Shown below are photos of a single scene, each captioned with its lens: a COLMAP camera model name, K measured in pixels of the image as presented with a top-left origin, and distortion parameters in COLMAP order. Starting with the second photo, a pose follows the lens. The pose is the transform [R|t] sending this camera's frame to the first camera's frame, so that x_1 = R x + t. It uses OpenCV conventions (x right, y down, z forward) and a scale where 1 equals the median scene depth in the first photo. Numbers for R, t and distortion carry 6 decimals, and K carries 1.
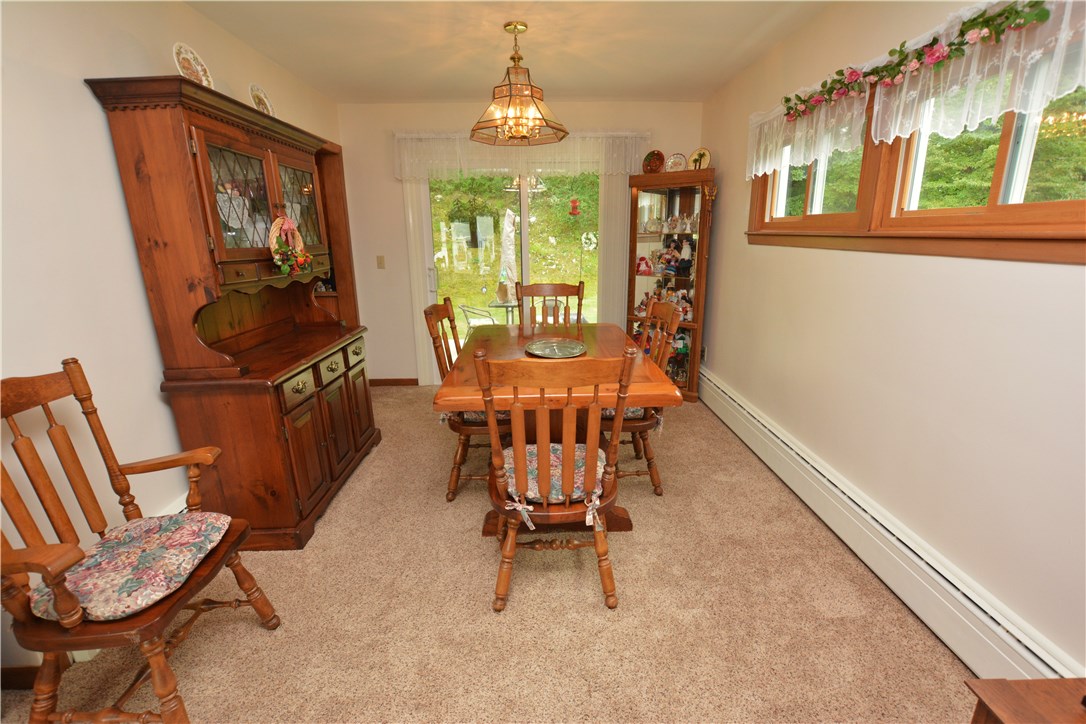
lens RADIAL K [[469.0, 0, 546.7], [0, 469.0, 365.5], [0, 0, 1]] dist [-0.010697, -0.000126]
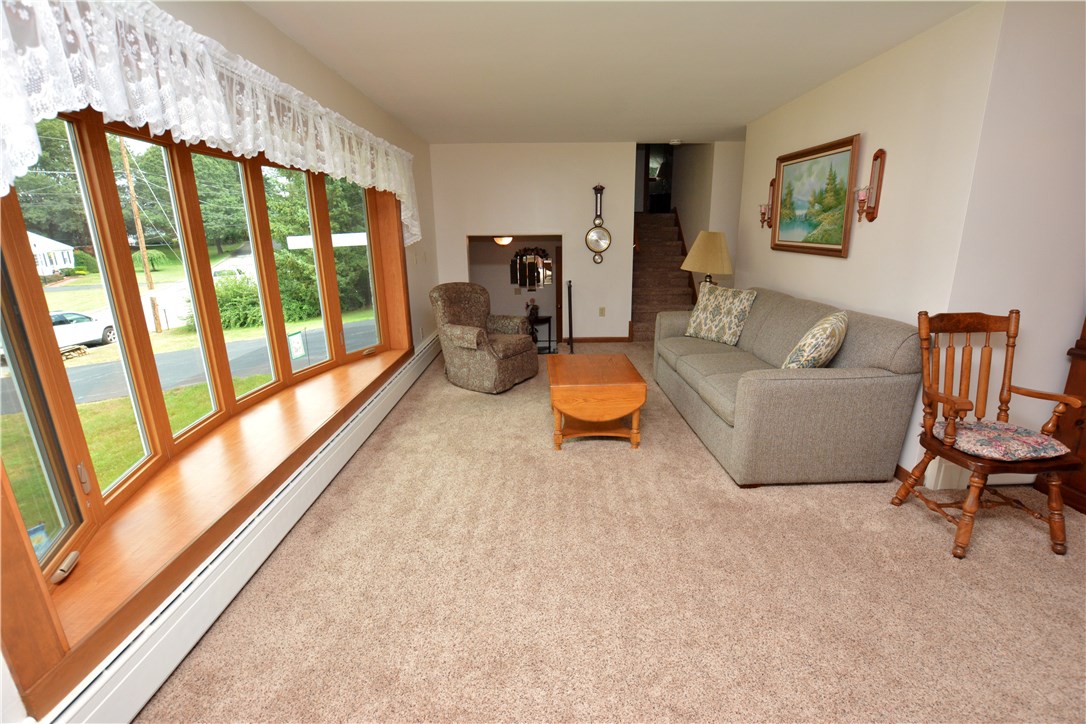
lens RADIAL K [[469.0, 0, 544.0], [0, 469.0, 361.8], [0, 0, 1]] dist [-0.010697, -0.000126]
pose [[-0.028159, 0.290354, -0.956505, 0.538103], [-0.229417, 0.929465, 0.288899, 0.065181], [0.972921, 0.227574, 0.040439, -0.549105]]
